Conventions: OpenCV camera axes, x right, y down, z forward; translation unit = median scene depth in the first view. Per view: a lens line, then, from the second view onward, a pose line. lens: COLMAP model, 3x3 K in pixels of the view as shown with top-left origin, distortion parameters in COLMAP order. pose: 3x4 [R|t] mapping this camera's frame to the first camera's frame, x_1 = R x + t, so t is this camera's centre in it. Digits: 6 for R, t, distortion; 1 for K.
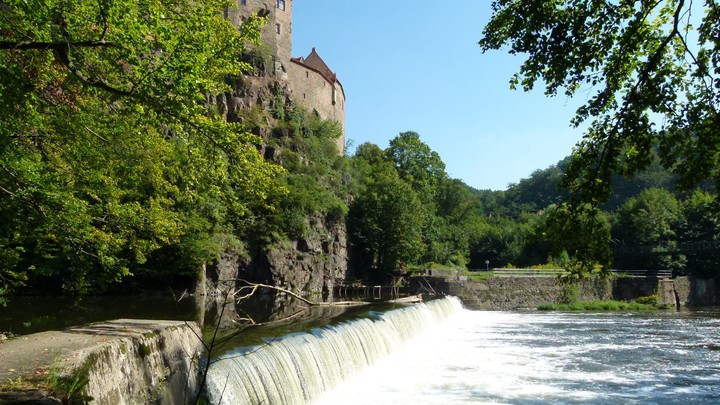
lens RADIAL K [[540.9, 0, 358.2], [0, 540.9, 197.5], [0, 0, 1]] dist [-0.024296, 0.006825]
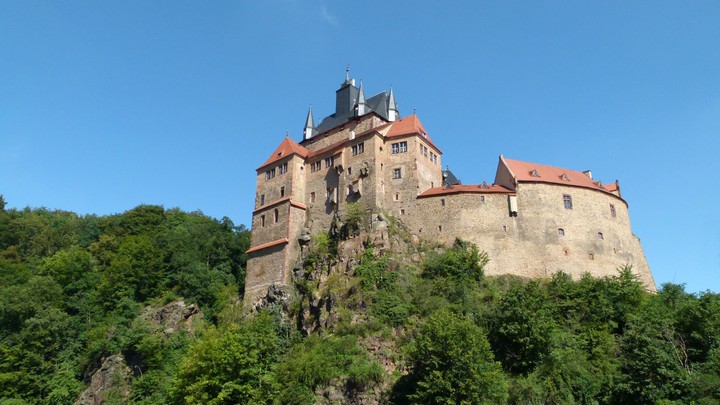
lens RADIAL K [[540.9, 0, 358.6], [0, 540.9, 205.0], [0, 0, 1]] dist [-0.024296, 0.006825]
pose [[0.318411, -0.331298, -0.888176, 0.848675], [0.126737, 0.943407, -0.306465, 0.032842], [0.939442, -0.014983, 0.342379, 0.769161]]
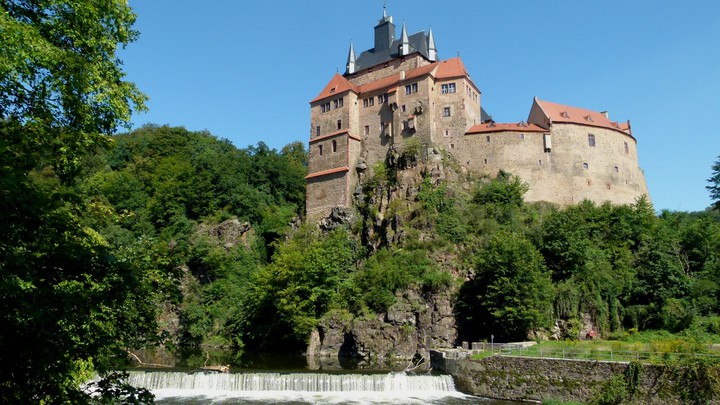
lens RADIAL K [[540.9, 0, 358.7], [0, 540.9, 205.0], [0, 0, 1]] dist [-0.024296, 0.006825]
pose [[0.375905, -0.185812, -0.907838, 0.954127], [0.128003, 0.980710, -0.147725, 0.016076], [0.917775, -0.060675, 0.392438, 0.496103]]
